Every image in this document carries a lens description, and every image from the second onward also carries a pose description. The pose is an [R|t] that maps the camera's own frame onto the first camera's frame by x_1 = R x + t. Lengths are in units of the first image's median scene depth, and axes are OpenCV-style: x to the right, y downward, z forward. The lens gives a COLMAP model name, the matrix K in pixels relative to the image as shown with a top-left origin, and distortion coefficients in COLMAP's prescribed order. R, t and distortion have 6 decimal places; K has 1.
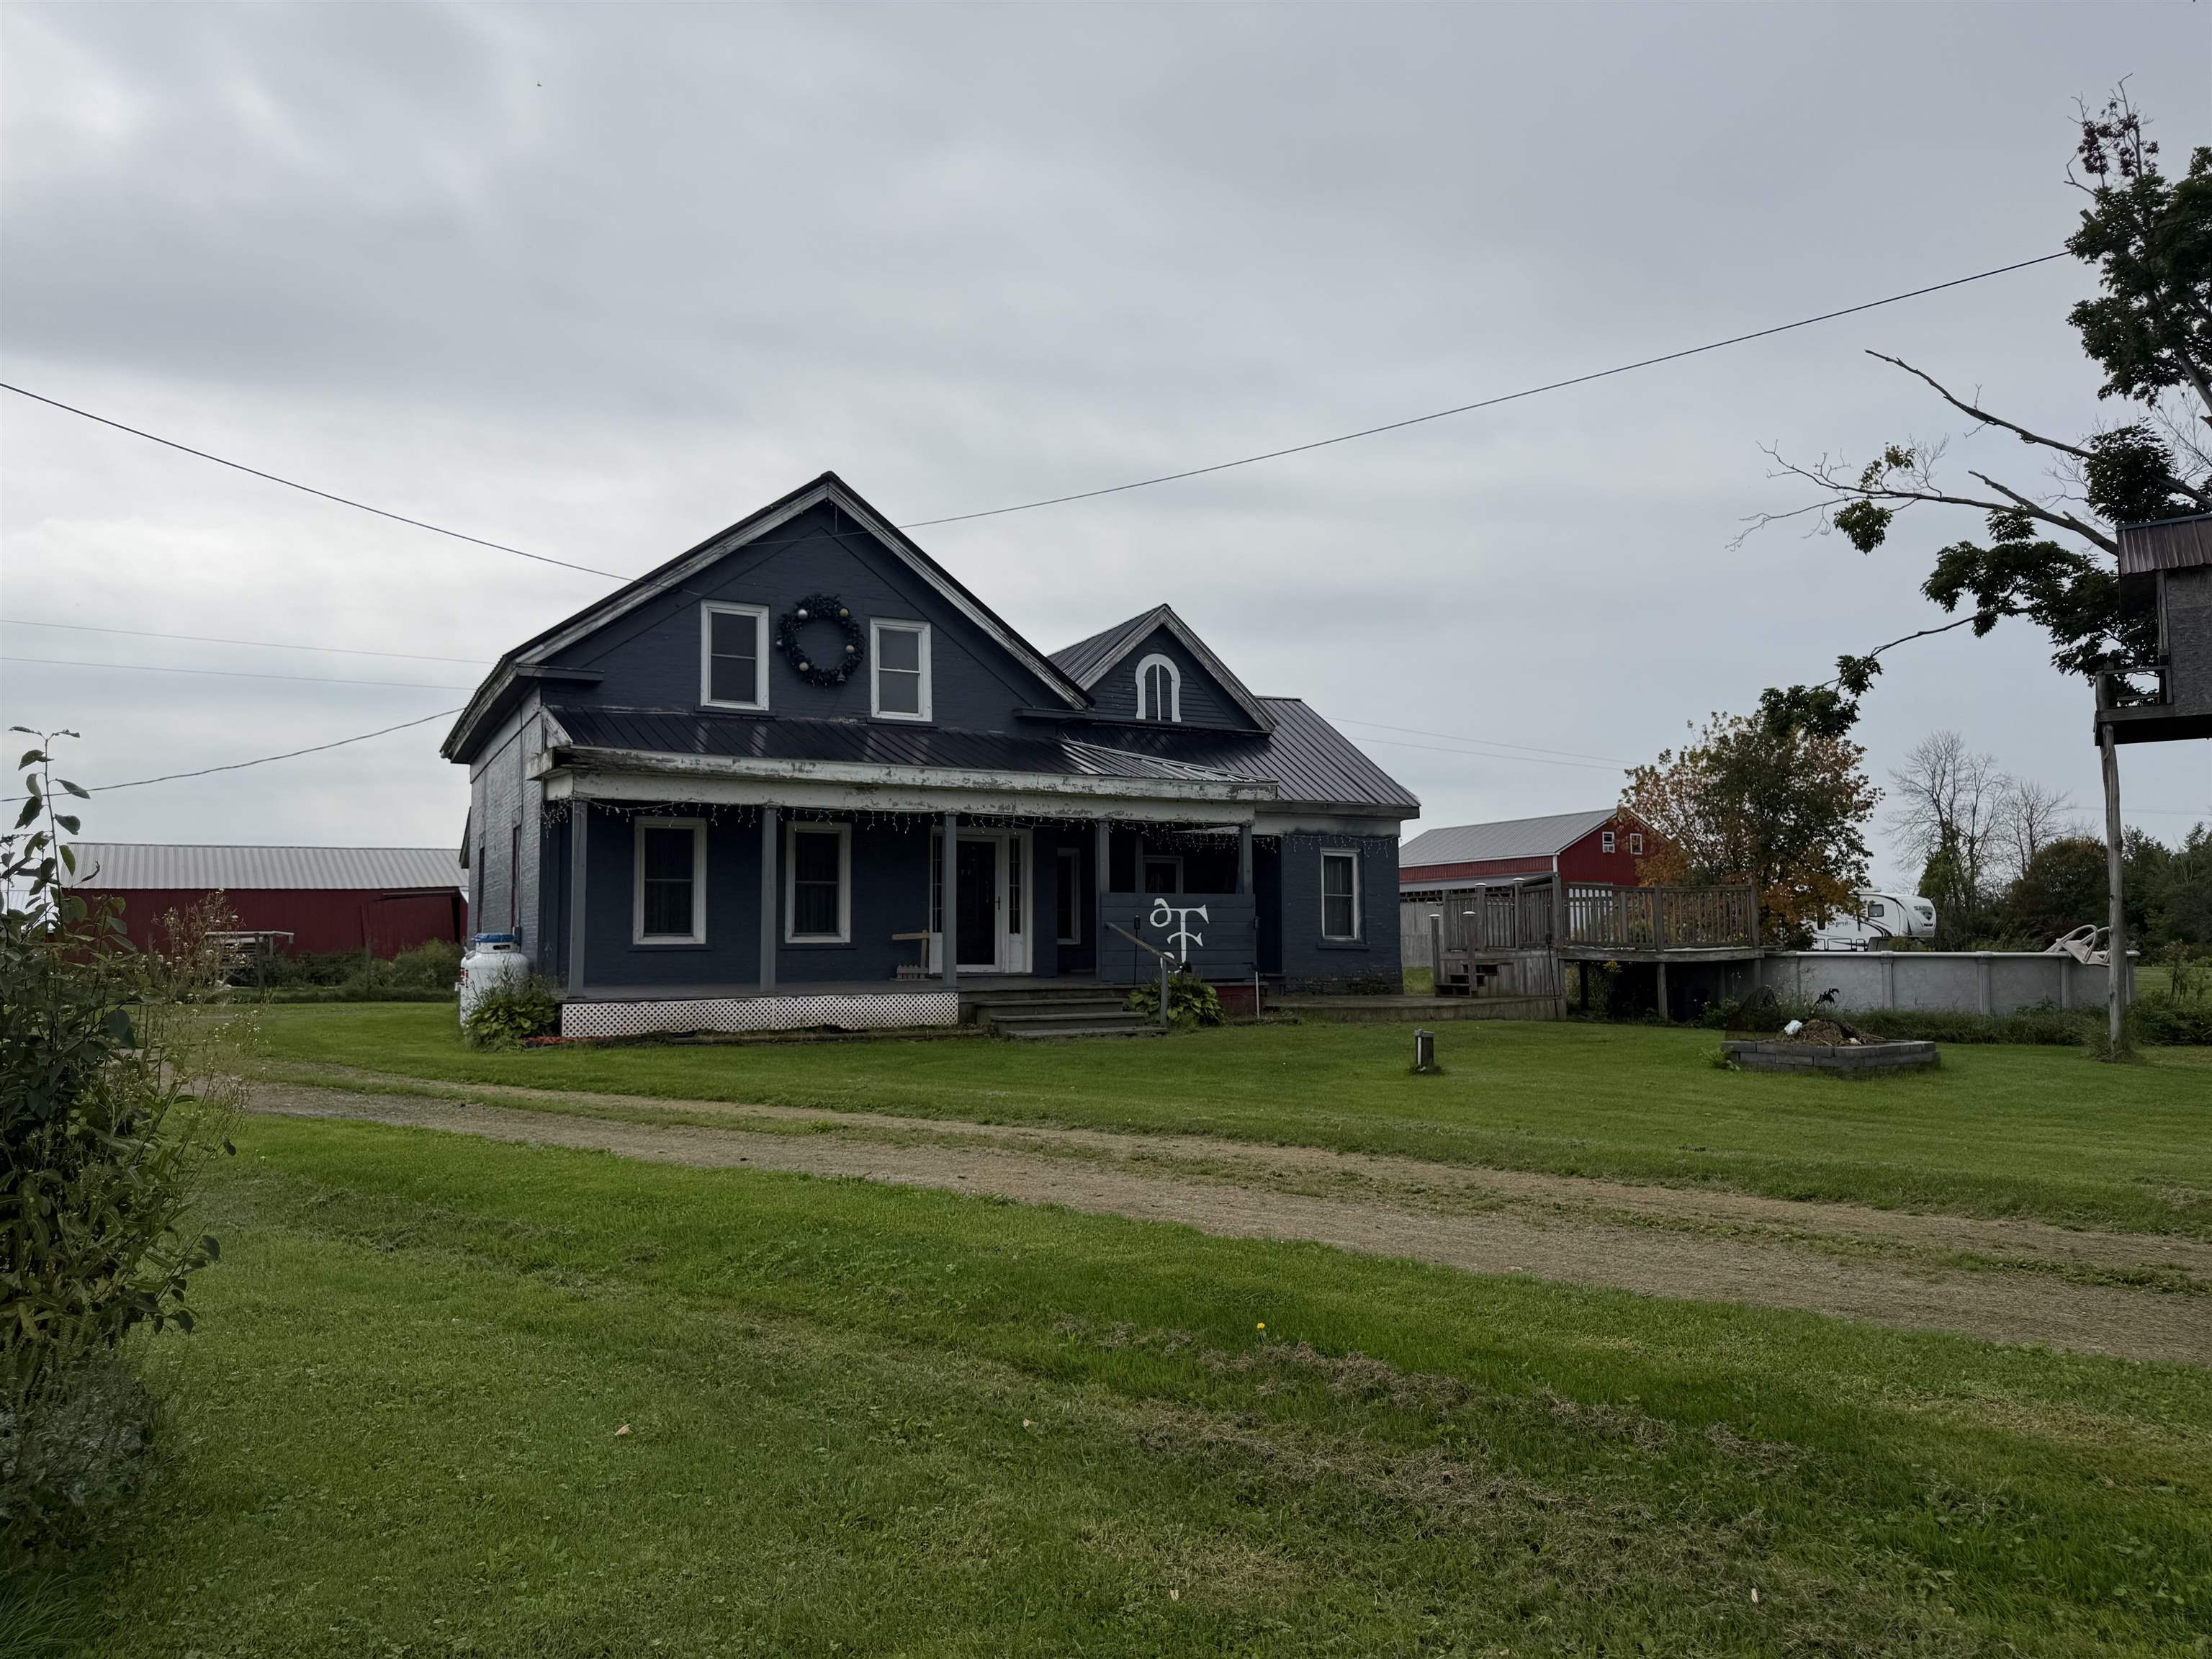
lens RADIAL K [[1559.6, 0, 1107.4], [0, 1559.6, 825.5], [0, 0, 1]] dist [0.062851, -0.003689]
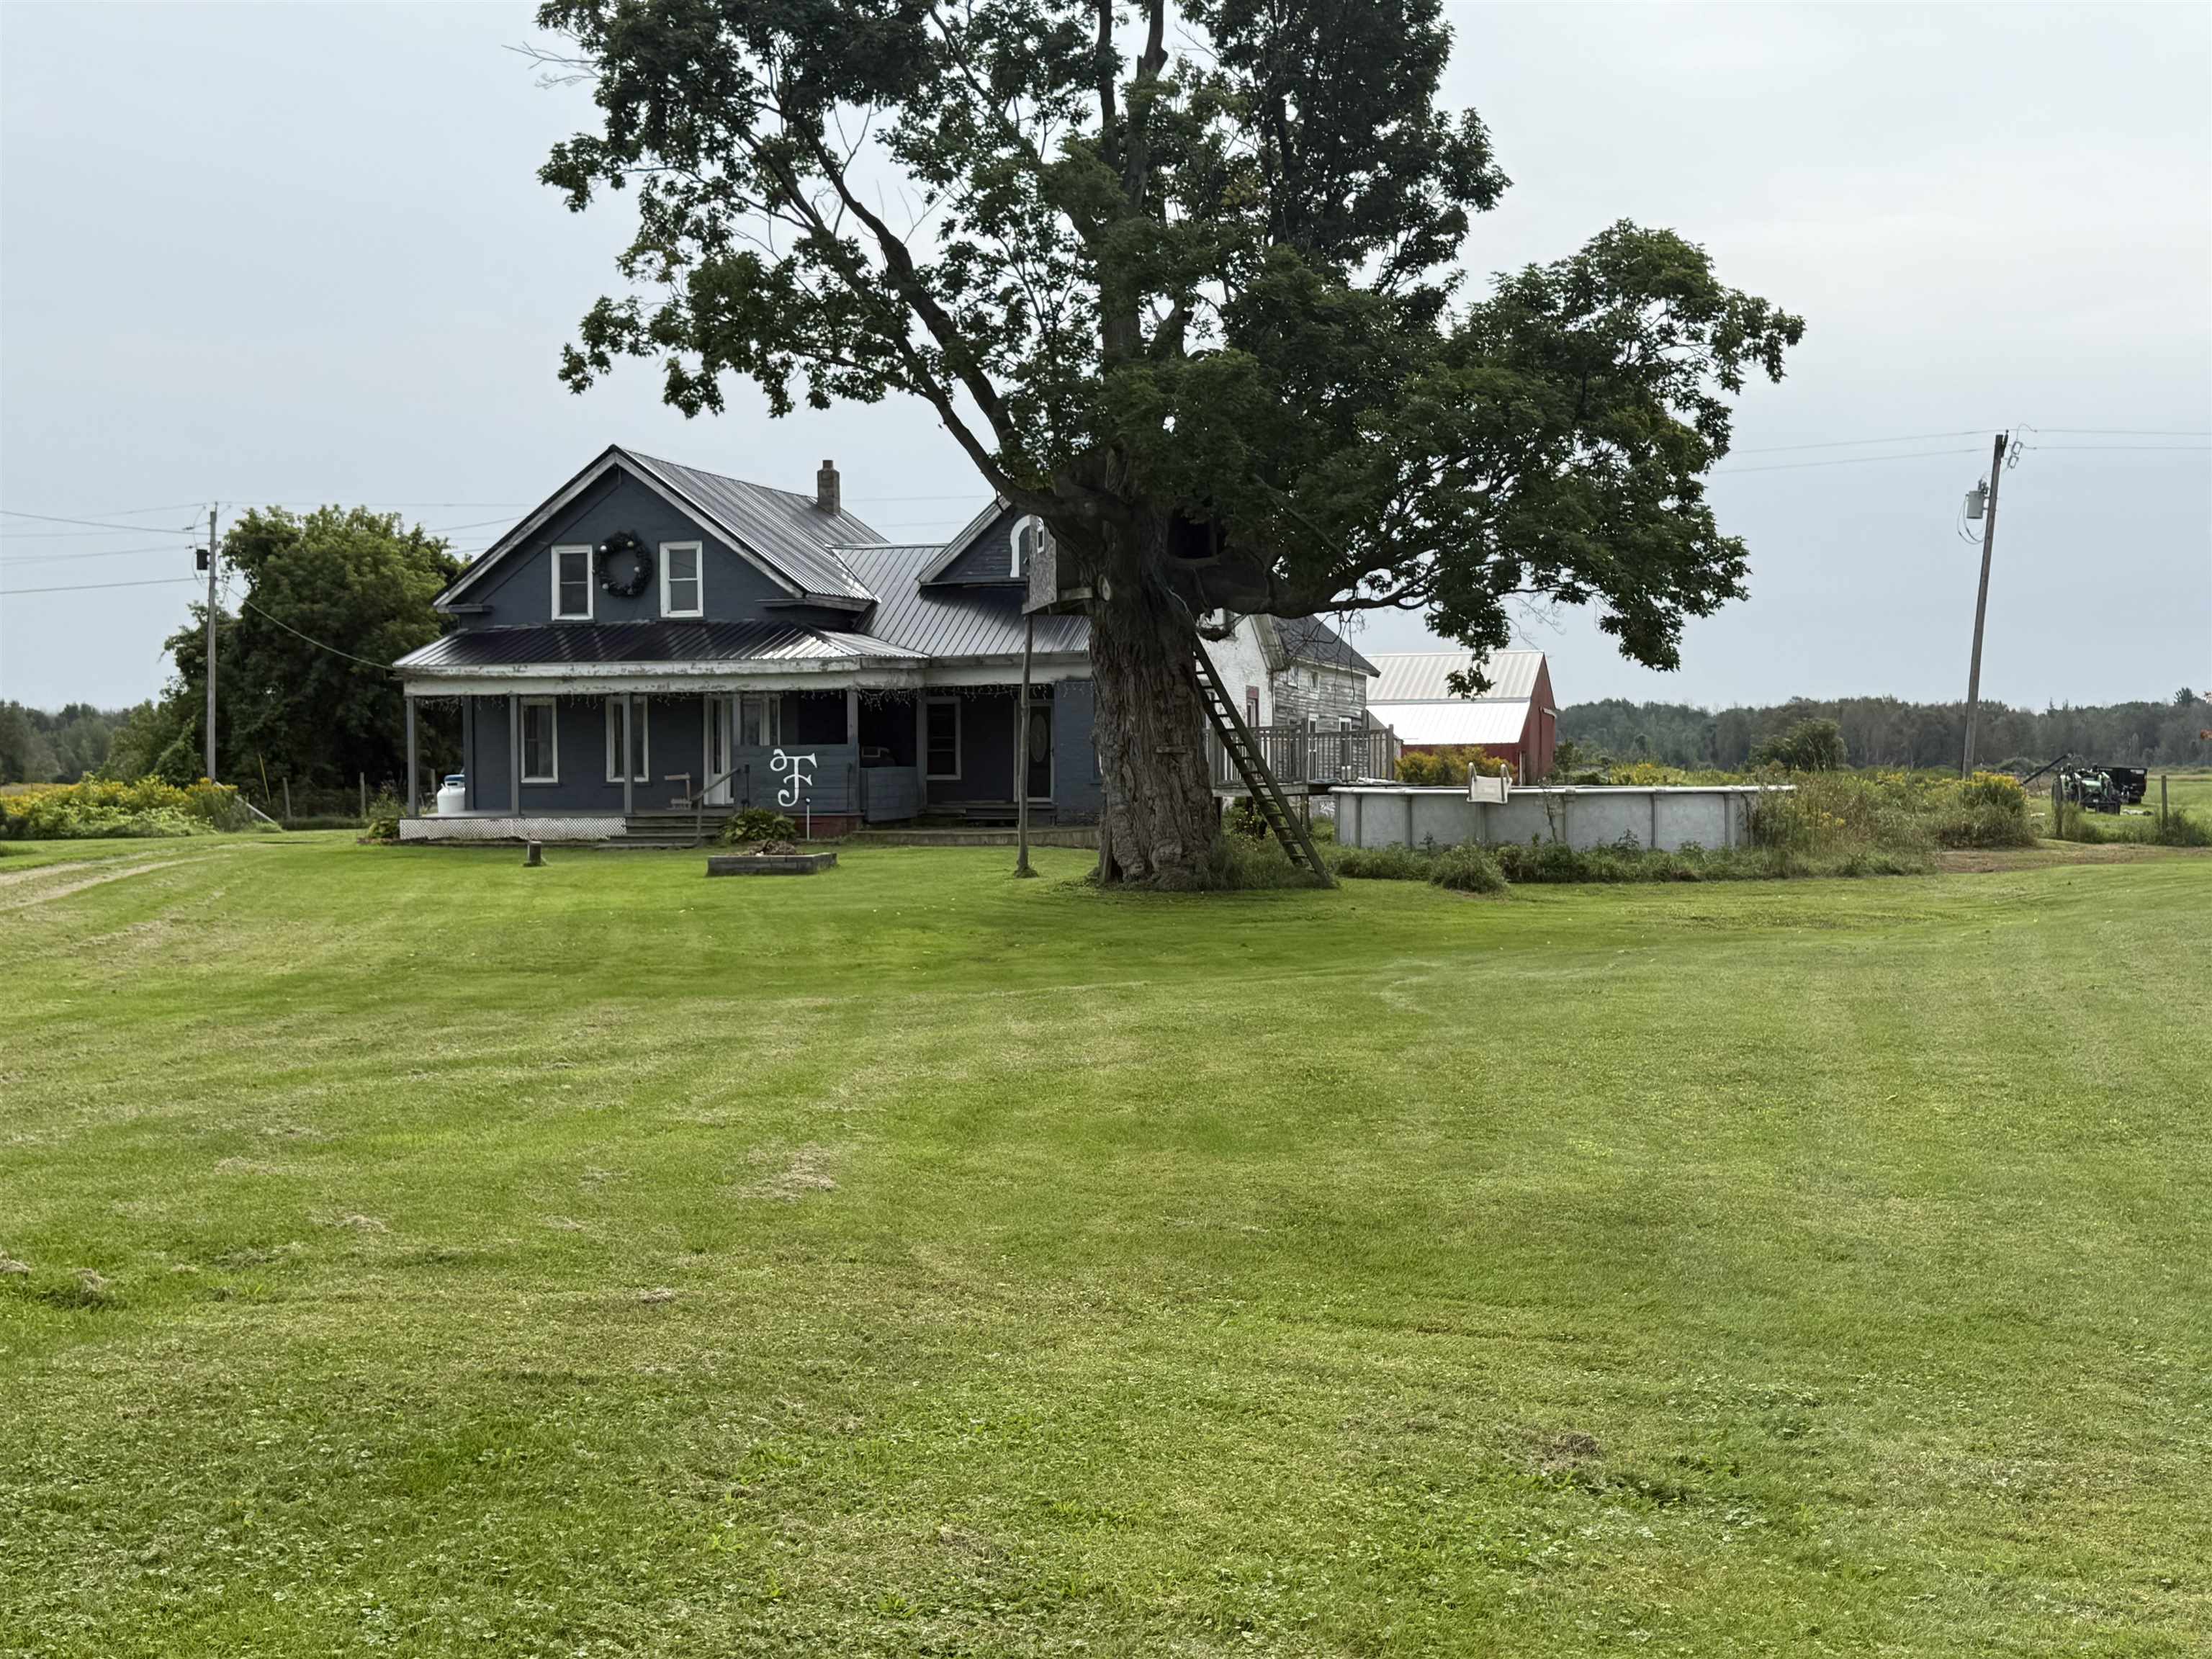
lens RADIAL K [[2678.8, 0, 1095.3], [0, 2678.8, 816.5], [0, 0, 1]] dist [0.105156, 0.000000]
pose [[0.699205, 0.012259, -0.714816, 1.821771], [0.061886, 0.995062, 0.077599, -0.055322], [0.712237, -0.098495, 0.694994, -0.386682]]
